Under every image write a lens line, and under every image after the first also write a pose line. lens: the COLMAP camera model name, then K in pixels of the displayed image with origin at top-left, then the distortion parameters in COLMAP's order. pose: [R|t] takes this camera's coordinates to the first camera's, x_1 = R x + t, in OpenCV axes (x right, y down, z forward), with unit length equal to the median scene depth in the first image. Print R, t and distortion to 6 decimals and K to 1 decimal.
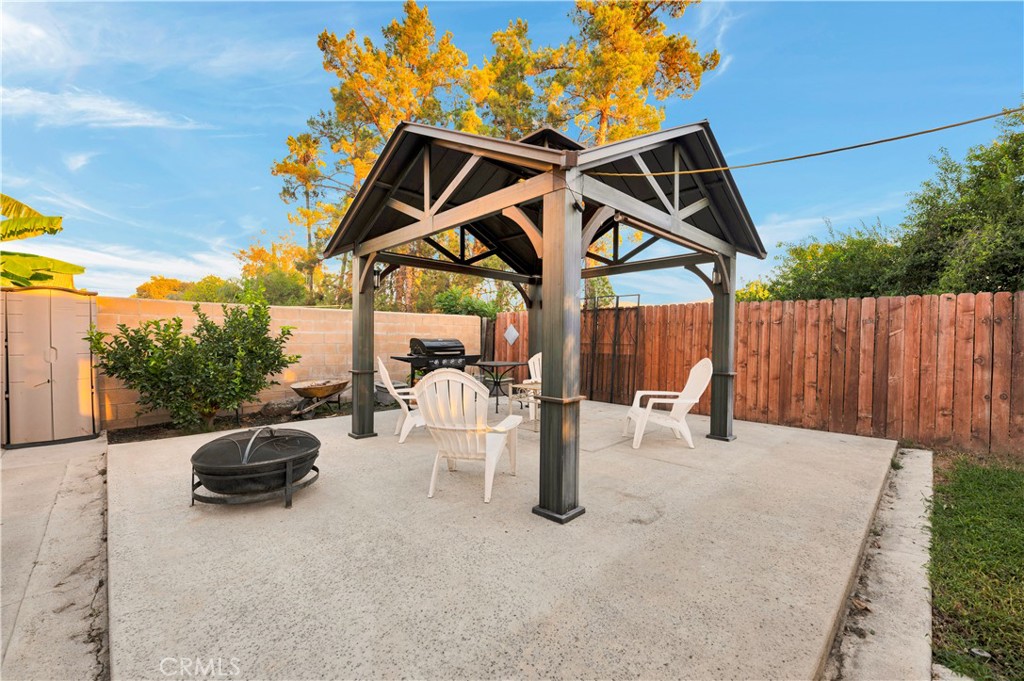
lens RADIAL K [[405.7, 0, 512.4], [0, 405.7, 344.9], [0, 0, 1]] dist [0.006436, -0.000585]
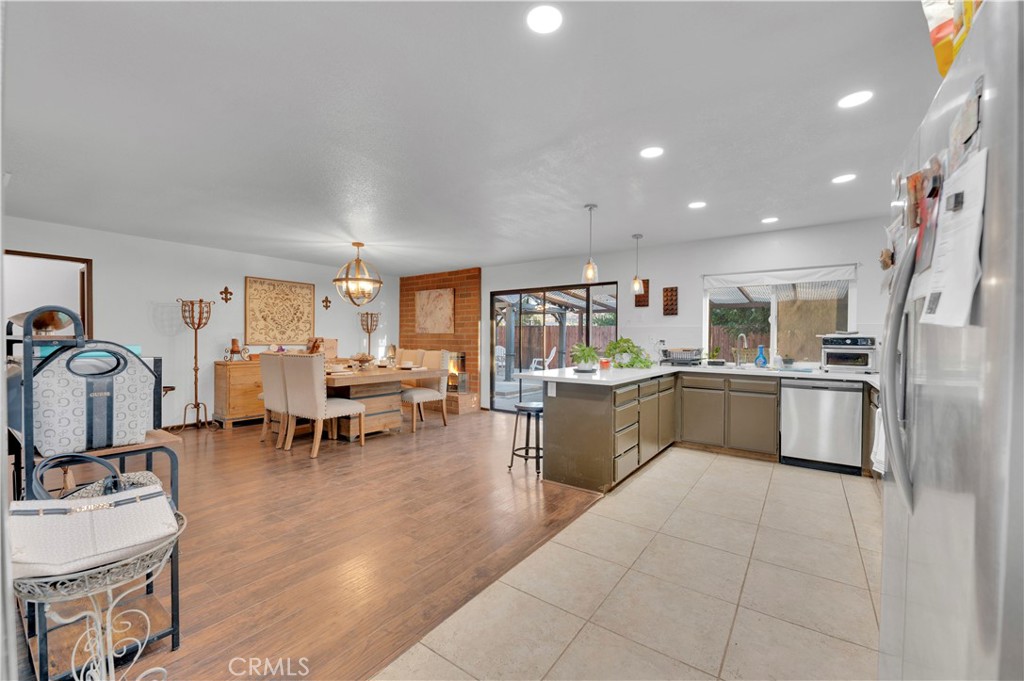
lens RADIAL K [[408.5, 0, 513.3], [0, 408.5, 342.3], [0, 0, 1]] dist [0.005361, -0.002164]
pose [[0.986505, 0.004828, 0.163659, -0.273291], [-0.002691, 0.999908, -0.013276, 0.038764], [-0.163708, 0.012657, 0.986428, -1.665895]]
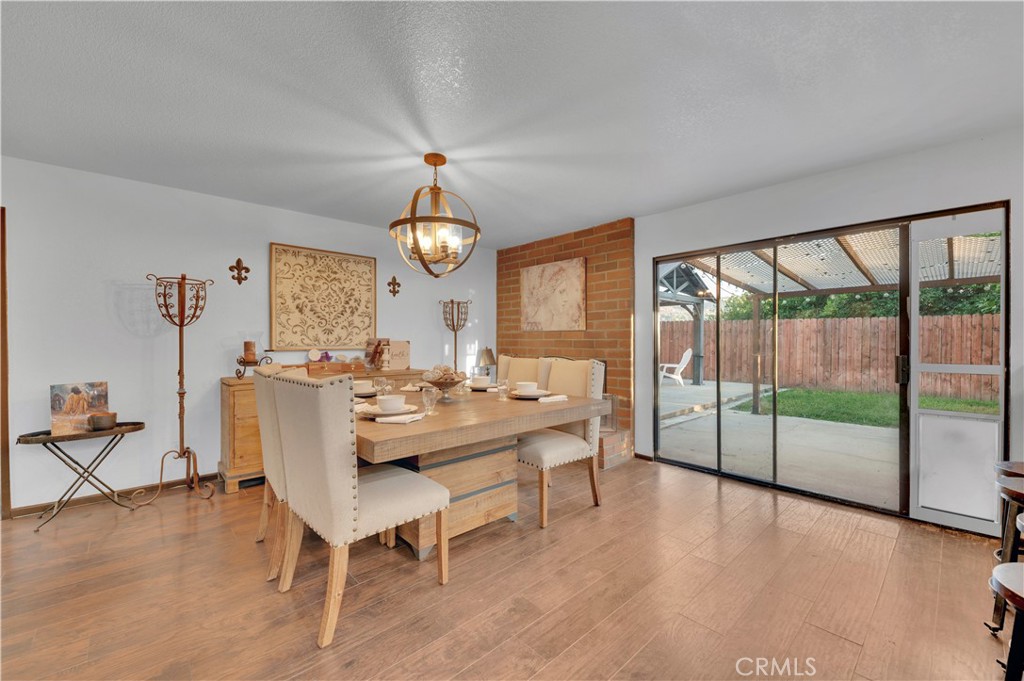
lens RADIAL K [[408.5, 0, 514.3], [0, 408.5, 343.9], [0, 0, 1]] dist [0.005361, -0.002164]
pose [[0.999616, -0.001925, -0.027656, -0.373884], [0.001628, 0.999941, -0.010752, 0.028872], [0.027675, 0.010703, 0.999560, -1.116794]]
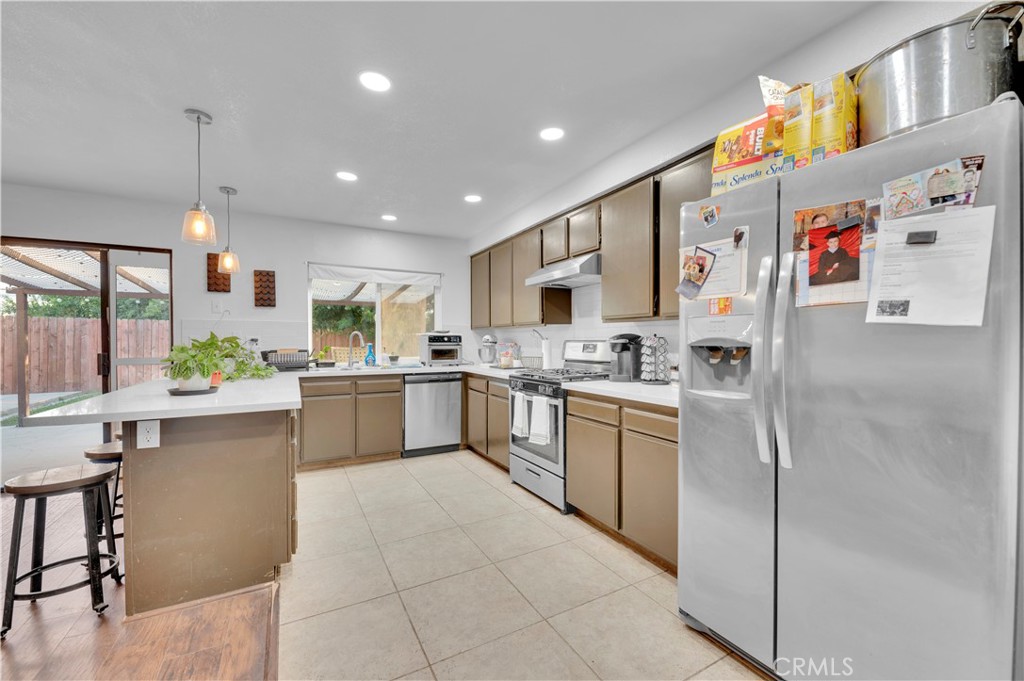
lens RADIAL K [[408.5, 0, 515.8], [0, 408.5, 344.0], [0, 0, 1]] dist [0.005361, -0.002164]
pose [[0.276271, -0.010333, 0.961024, -0.347510], [0.020799, 0.999772, 0.004771, 0.035320], [-0.960855, 0.018670, 0.276423, -1.411603]]
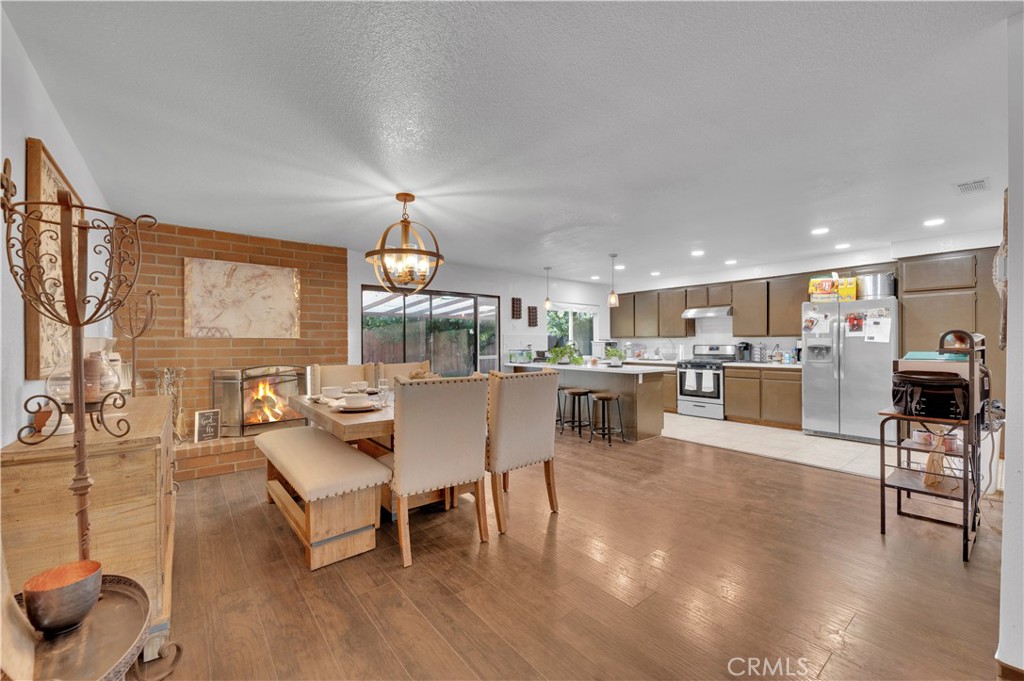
lens RADIAL K [[408.5, 0, 513.9], [0, 408.5, 344.4], [0, 0, 1]] dist [0.005361, -0.002164]
pose [[0.098606, -0.004910, 0.995114, -1.123358], [0.024961, 0.999685, 0.002459, 0.013331], [-0.994813, 0.024597, 0.098698, -0.805941]]
